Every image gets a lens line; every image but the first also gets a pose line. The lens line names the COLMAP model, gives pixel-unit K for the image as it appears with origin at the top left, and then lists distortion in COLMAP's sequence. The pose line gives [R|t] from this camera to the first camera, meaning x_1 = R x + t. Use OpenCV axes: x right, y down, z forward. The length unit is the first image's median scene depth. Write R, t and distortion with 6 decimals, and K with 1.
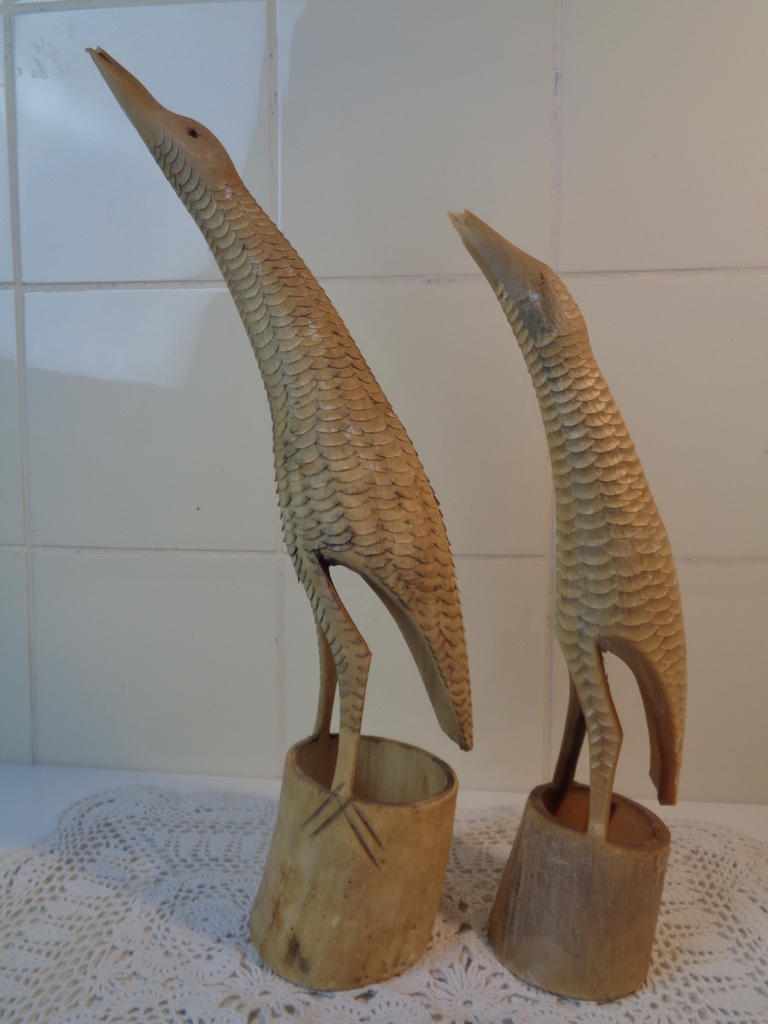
lens RADIAL K [[752.5, 0, 376.2], [0, 752.5, 515.4], [0, 0, 1]] dist [-0.015476, -0.007318]
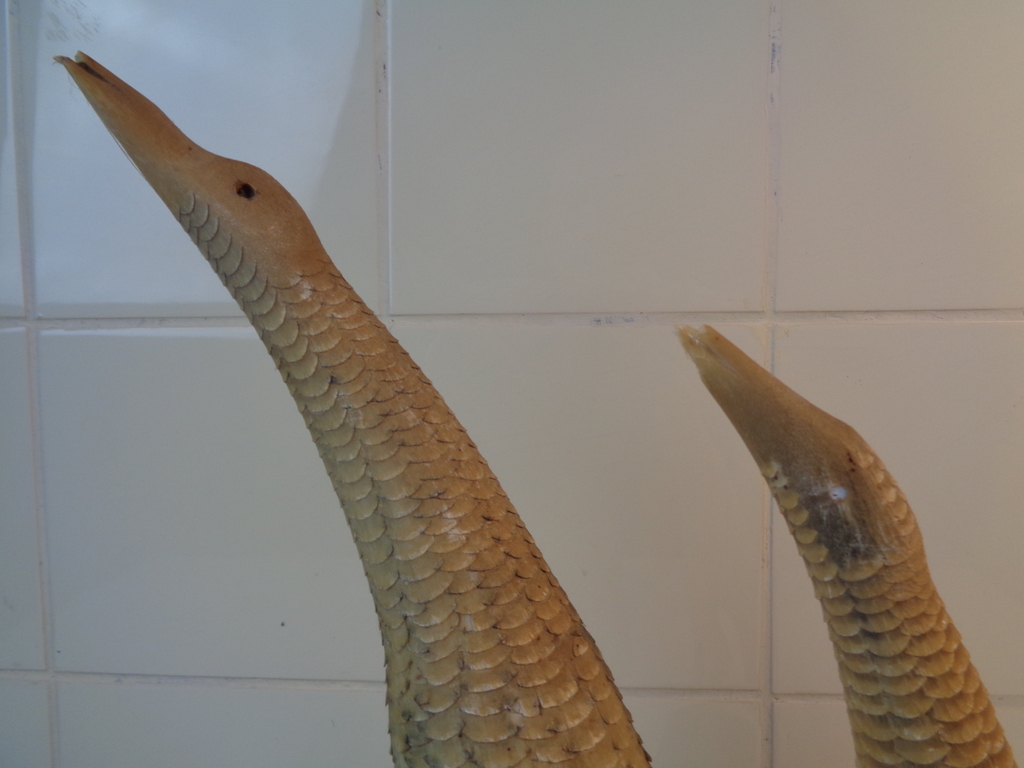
lens RADIAL K [[759.7, 0, 512.0], [0, 759.7, 384.0], [0, 0, 1]] dist [-0.012551, -0.003185]
pose [[0.999461, -0.015613, 0.028861, -0.052917], [0.016525, 0.999363, -0.031628, -0.346138], [-0.028349, 0.032087, 0.999083, 0.406651]]
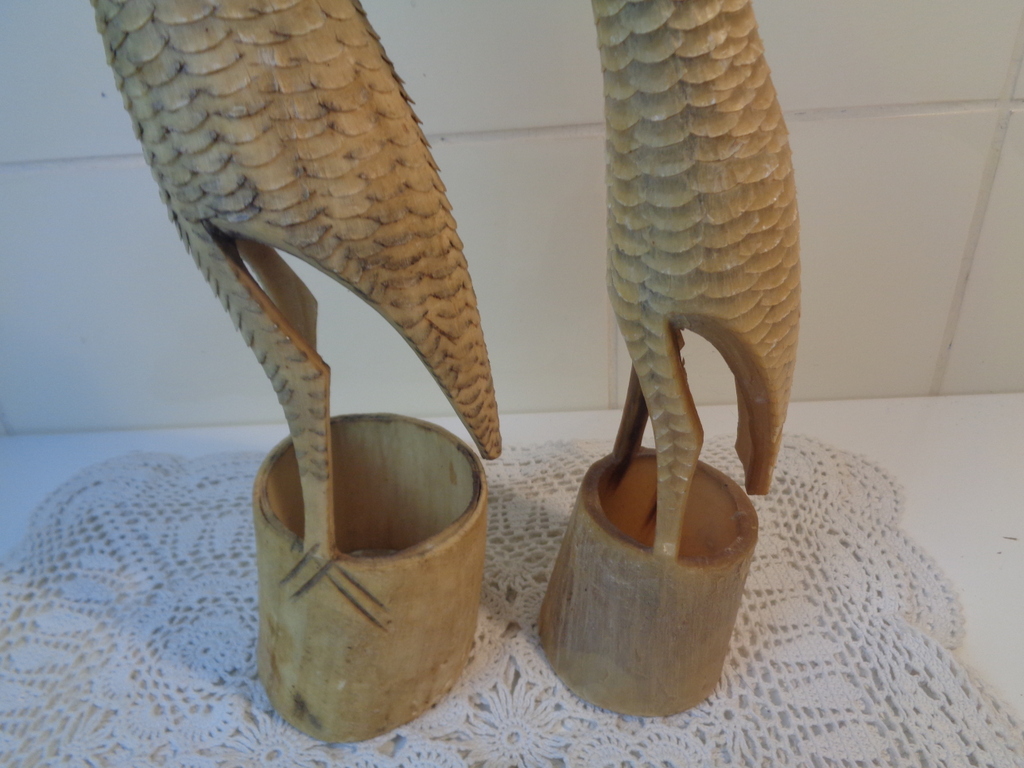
lens RADIAL K [[752.5, 0, 512.0], [0, 752.5, 384.0], [0, 0, 1]] dist [-0.015476, -0.007318]
pose [[0.993218, -0.108301, 0.042304, 0.121068], [0.077563, 0.888211, 0.452842, -0.086480], [-0.086618, -0.446489, 0.890587, 0.394490]]
